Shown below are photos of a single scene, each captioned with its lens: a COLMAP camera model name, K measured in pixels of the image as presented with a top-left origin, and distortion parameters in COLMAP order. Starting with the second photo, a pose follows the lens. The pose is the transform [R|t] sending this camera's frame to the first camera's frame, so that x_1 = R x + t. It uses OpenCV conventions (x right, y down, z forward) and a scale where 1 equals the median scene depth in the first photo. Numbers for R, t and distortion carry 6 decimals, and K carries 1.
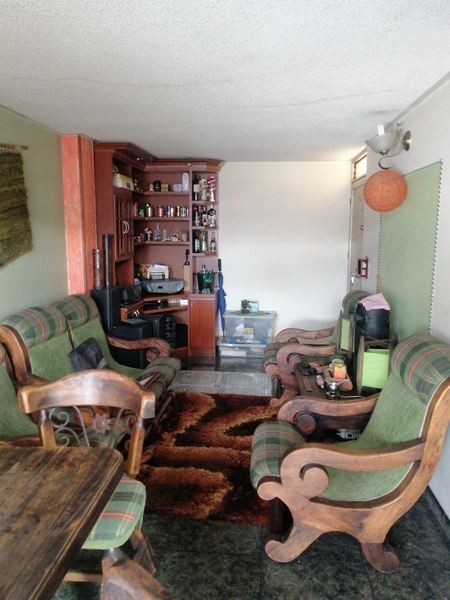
lens RADIAL K [[475.1, 0, 225.0], [0, 475.1, 300.0], [0, 0, 1]] dist [0.039341, -0.001114]
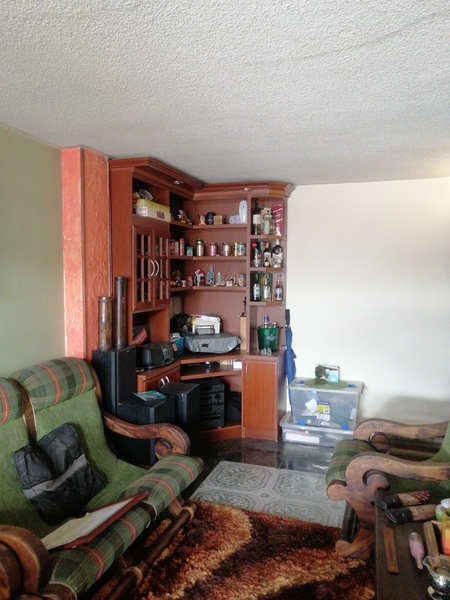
lens RADIAL K [[475.1, 0, 225.0], [0, 475.1, 300.0], [0, 0, 1]] dist [0.039341, -0.001114]
pose [[0.973709, 0.012223, -0.227467, 0.069105], [-0.033731, 0.995288, -0.090911, -0.030683], [0.225284, 0.096194, 0.969533, 0.248225]]
